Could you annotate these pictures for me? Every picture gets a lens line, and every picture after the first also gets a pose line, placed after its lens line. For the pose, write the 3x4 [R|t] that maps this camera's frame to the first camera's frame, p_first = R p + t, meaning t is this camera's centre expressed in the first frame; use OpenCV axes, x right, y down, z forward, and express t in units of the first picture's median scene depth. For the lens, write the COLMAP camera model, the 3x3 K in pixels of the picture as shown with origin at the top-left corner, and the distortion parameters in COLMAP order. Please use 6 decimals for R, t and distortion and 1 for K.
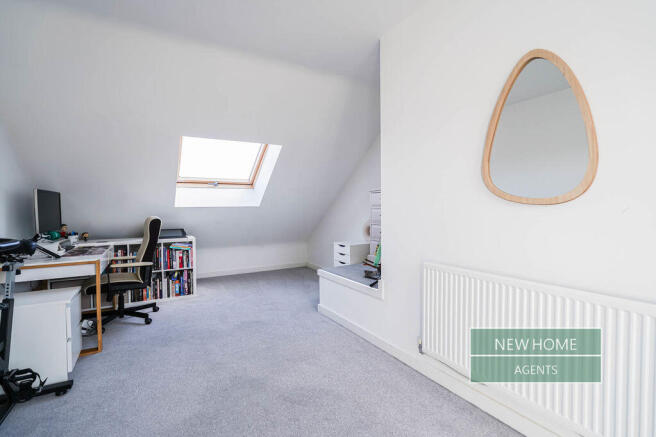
lens RADIAL K [[302.8, 0, 333.1], [0, 302.8, 218.8], [0, 0, 1]] dist [-0.019074, 0.007373]
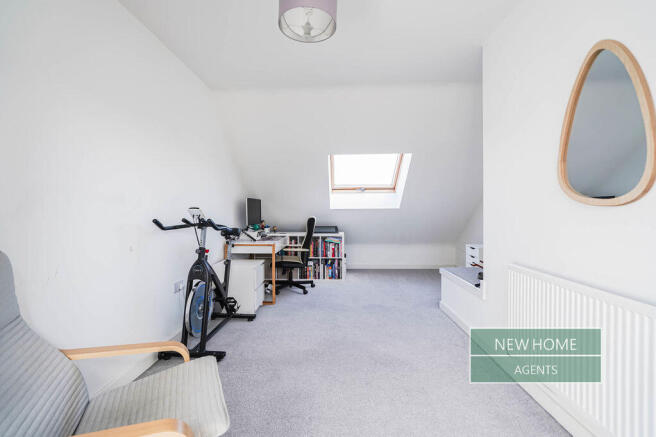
lens RADIAL K [[302.8, 0, 326.3], [0, 302.8, 214.8], [0, 0, 1]] dist [-0.019074, 0.007373]
pose [[0.839135, 0.009154, -0.543846, 0.191307], [-0.019279, 0.999731, -0.012919, 0.002939], [0.543582, 0.021326, 0.839085, -0.103964]]
